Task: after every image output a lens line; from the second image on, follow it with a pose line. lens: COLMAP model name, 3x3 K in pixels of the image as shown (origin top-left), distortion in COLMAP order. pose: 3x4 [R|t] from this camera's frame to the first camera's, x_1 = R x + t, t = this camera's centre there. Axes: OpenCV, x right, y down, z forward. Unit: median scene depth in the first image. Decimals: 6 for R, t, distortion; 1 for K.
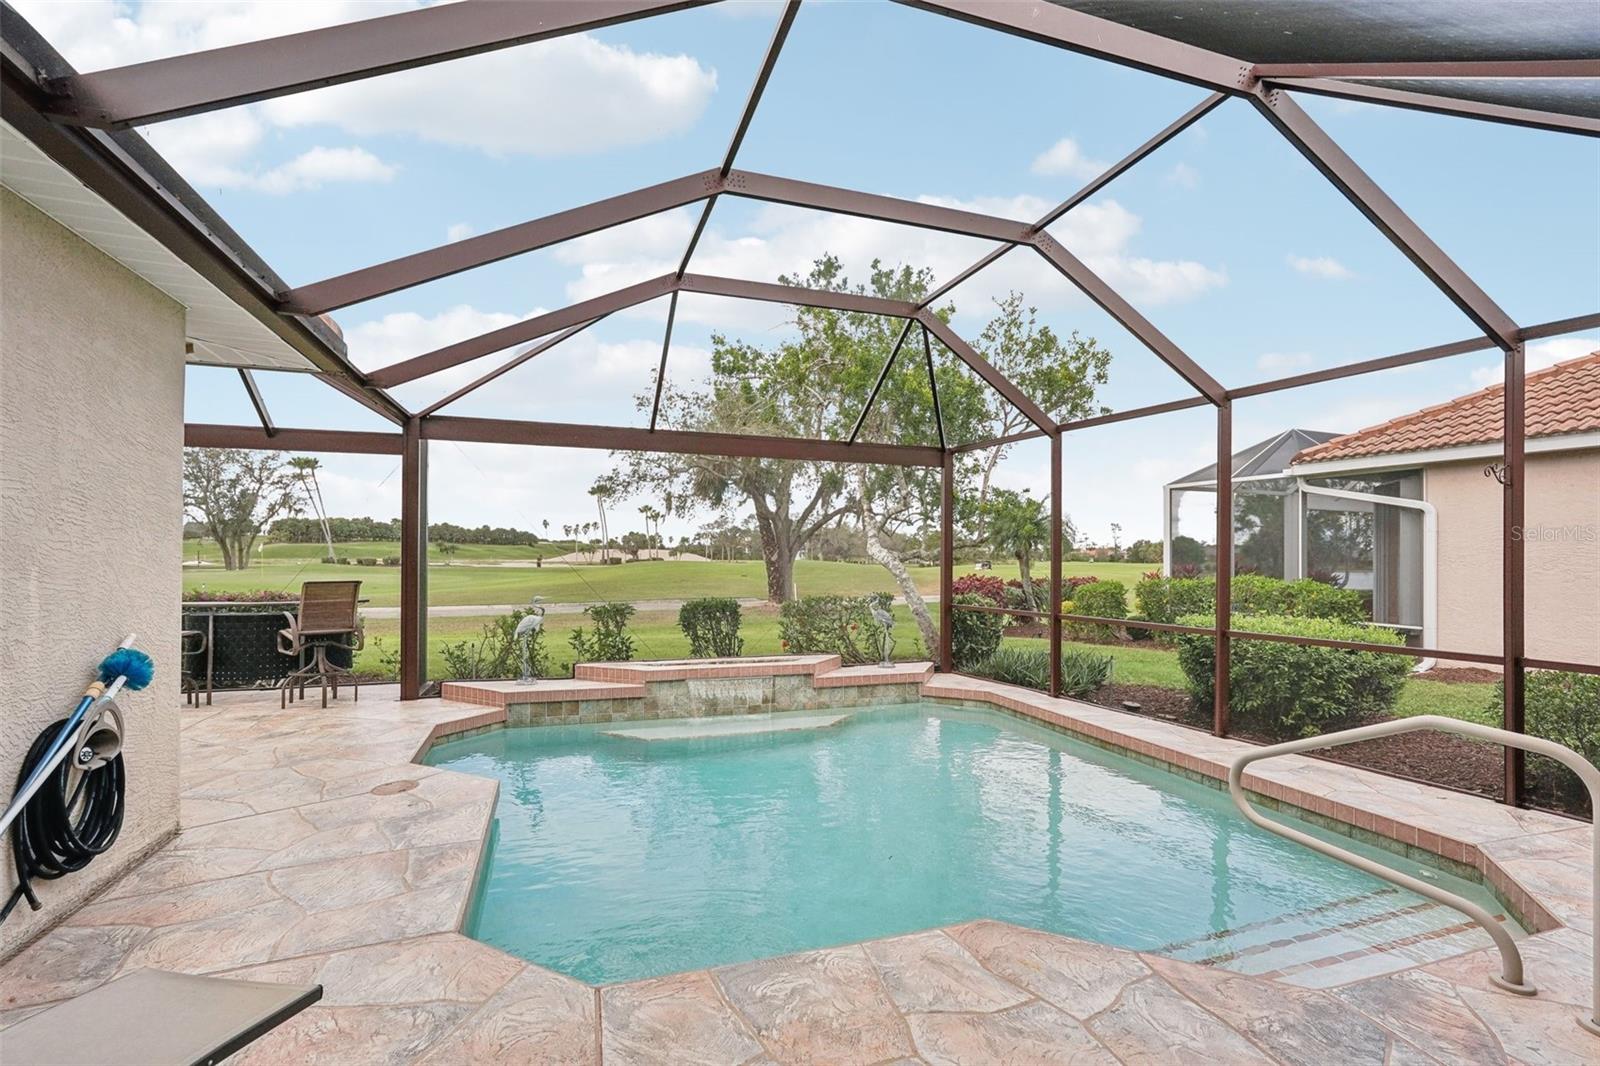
lens RADIAL K [[730.4, 0, 805.2], [0, 730.4, 552.4], [0, 0, 1]] dist [-0.001760, 0.000162]
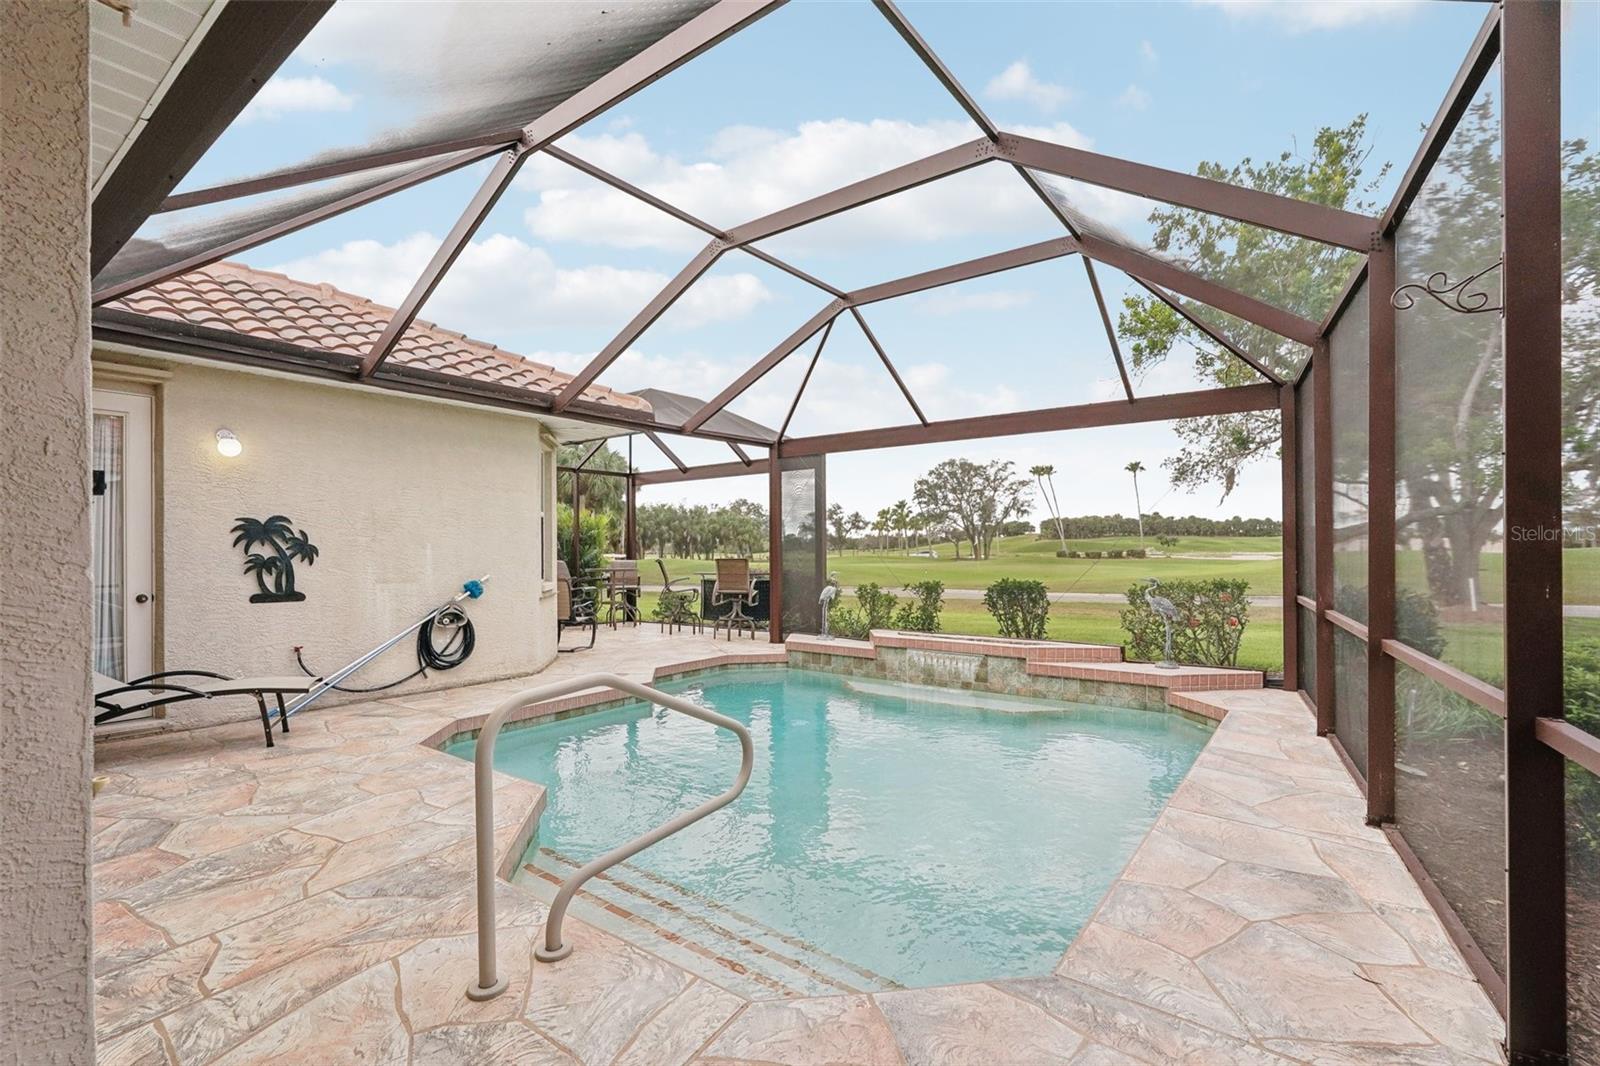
lens RADIAL K [[721.8, 0, 799.0], [0, 721.8, 541.0], [0, 0, 1]] dist [-0.002230, 0.000890]
pose [[0.562829, -0.020993, -0.826306, 0.614986], [0.015029, 0.999772, -0.015163, 0.024269], [0.826436, -0.003884, 0.563017, 0.233337]]
